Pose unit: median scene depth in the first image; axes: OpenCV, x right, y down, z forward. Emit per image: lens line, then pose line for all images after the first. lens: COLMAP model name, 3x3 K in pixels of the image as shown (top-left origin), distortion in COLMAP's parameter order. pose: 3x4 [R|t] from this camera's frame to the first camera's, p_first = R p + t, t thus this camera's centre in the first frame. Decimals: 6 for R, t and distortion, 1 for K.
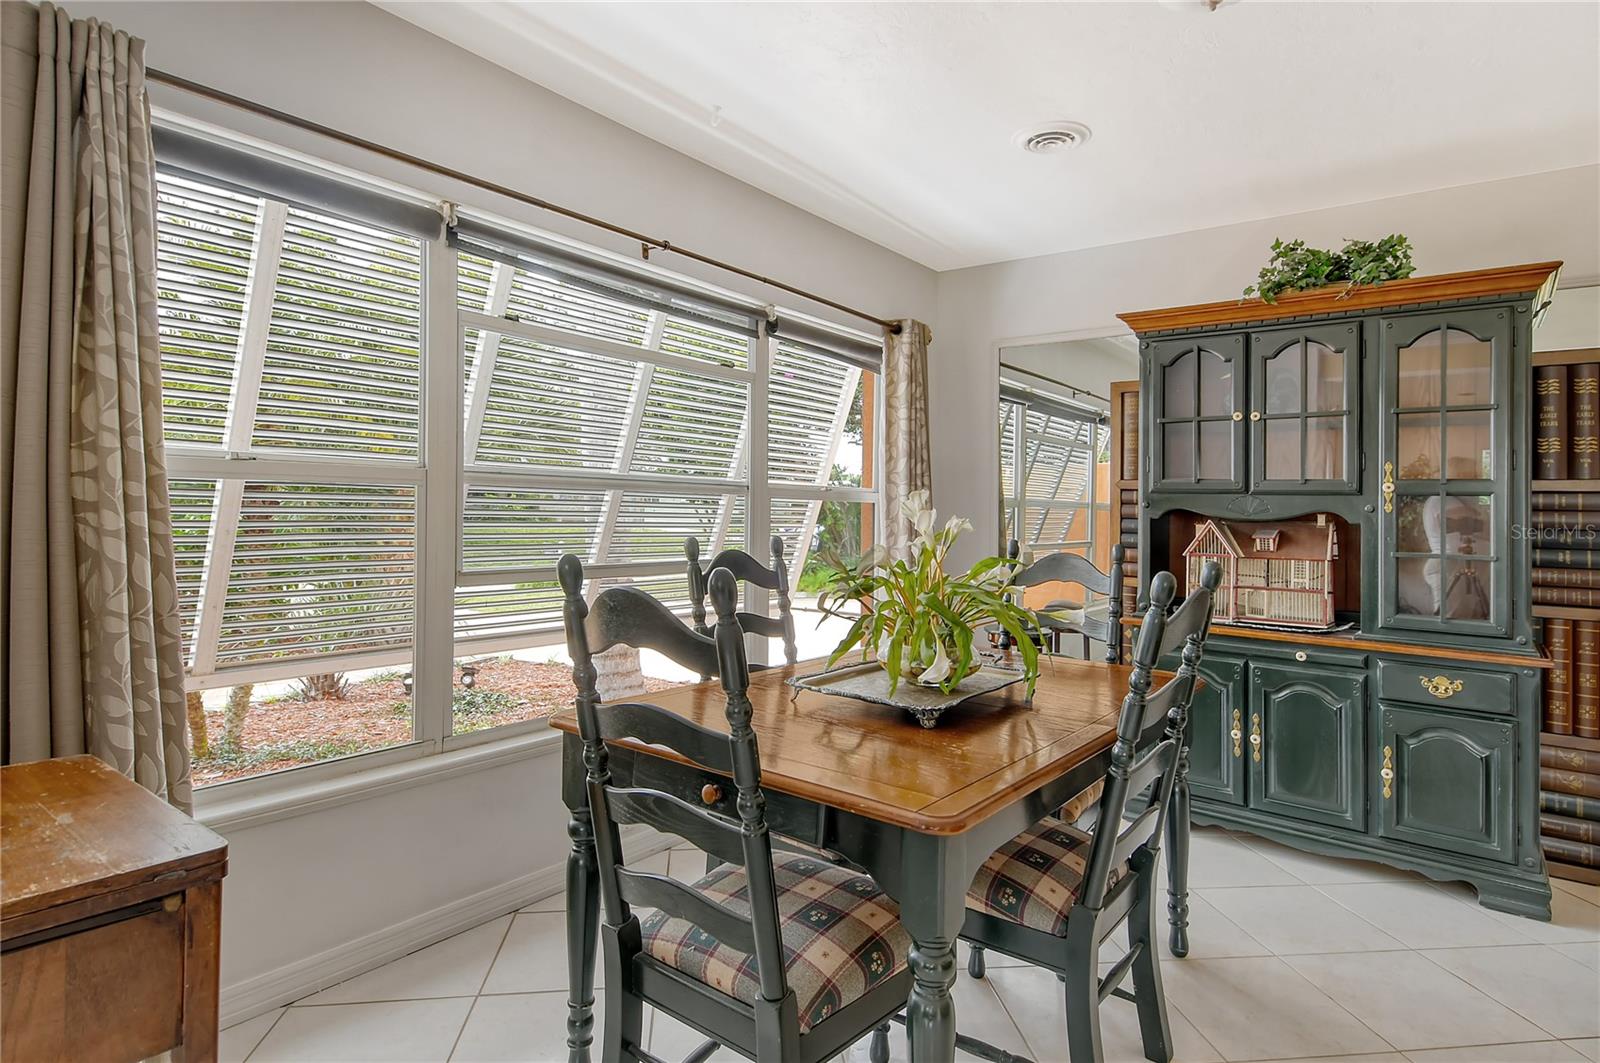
lens RADIAL K [[849.5, 0, 805.1], [0, 849.5, 507.8], [0, 0, 1]] dist [0.002934, 0.000430]
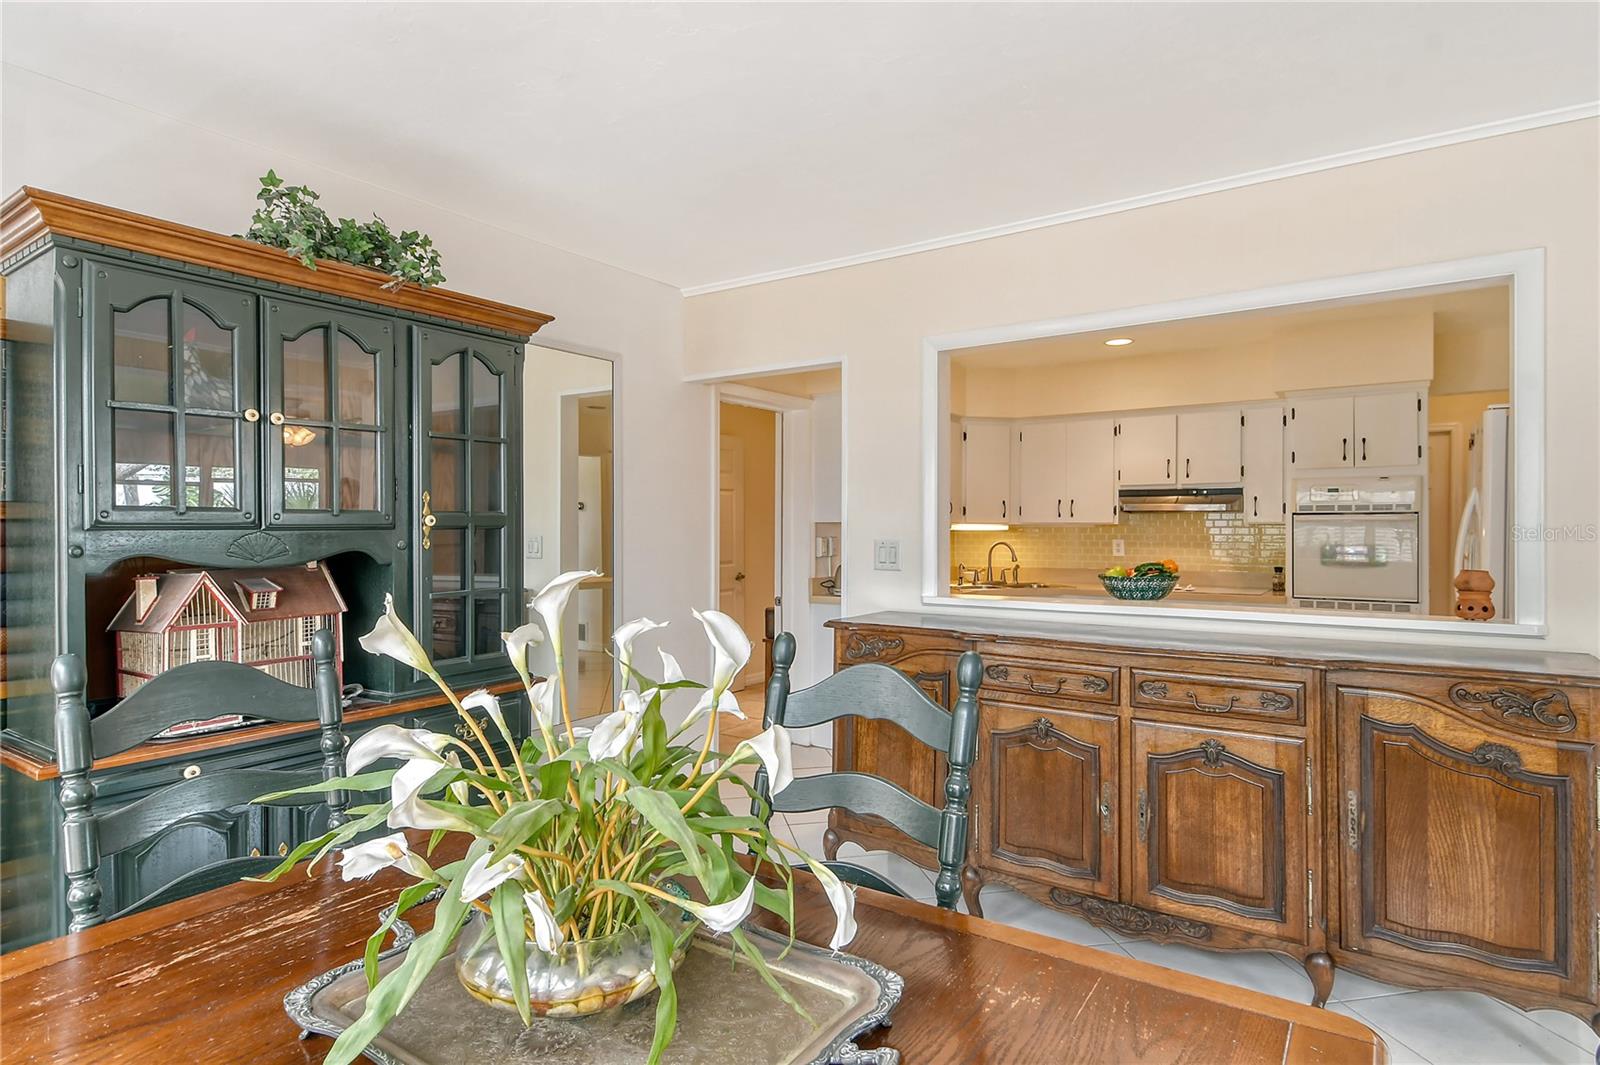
lens RADIAL K [[849.5, 0, 805.1], [0, 849.5, 508.8], [0, 0, 1]] dist [0.002934, 0.000430]
pose [[-0.063132, -0.000105, 0.998005, -0.191572], [-0.001572, 0.999999, 0.000005, -0.033993], [-0.998004, -0.001568, -0.063132, 0.608688]]
